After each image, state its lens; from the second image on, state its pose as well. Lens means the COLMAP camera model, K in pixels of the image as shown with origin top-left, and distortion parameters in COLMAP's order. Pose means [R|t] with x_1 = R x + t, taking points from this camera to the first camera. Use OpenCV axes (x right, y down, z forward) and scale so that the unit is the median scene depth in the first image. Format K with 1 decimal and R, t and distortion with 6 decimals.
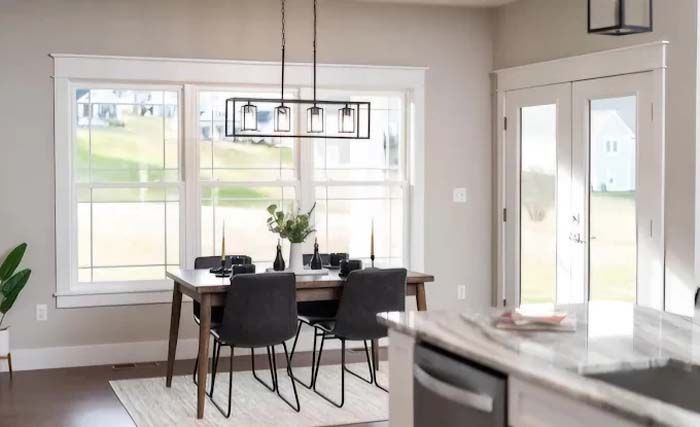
lens RADIAL K [[1087.8, 0, 350.0], [0, 1087.8, 213.5], [0, 0, 1]] dist [-0.027510, -0.075697]
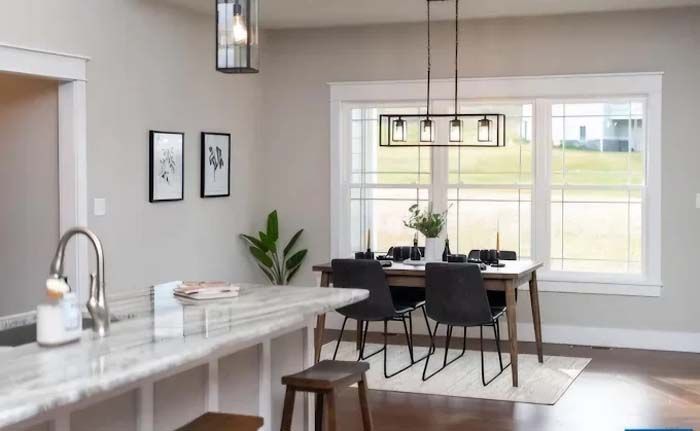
lens RADIAL K [[981.5, 0, 351.3], [0, 981.5, 190.4], [0, 0, 1]] dist [0.008043, 0.006127]
pose [[0.759589, 0.015877, -0.650210, 0.553235], [-0.030168, 0.999486, -0.010836, -0.009053], [0.649704, 0.027847, 0.759677, 0.145831]]
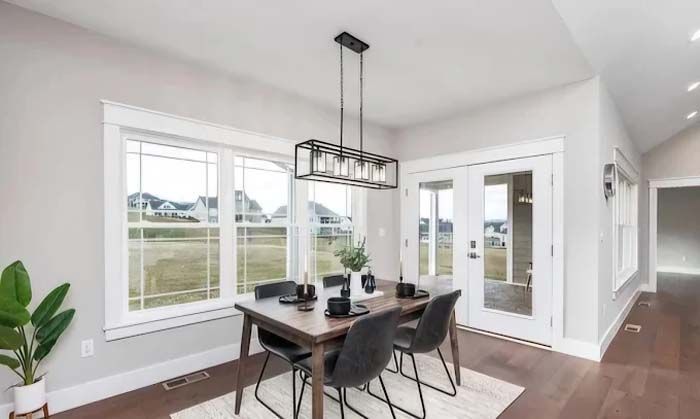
lens RADIAL K [[327.7, 0, 349.2], [0, 327.7, 224.0], [0, 0, 1]] dist [-0.021060, 0.000330]
pose [[0.908908, -0.000628, 0.416997, -0.201073], [0.016469, 0.999273, -0.034392, -0.011484], [-0.416672, 0.038127, 0.908257, 0.665243]]
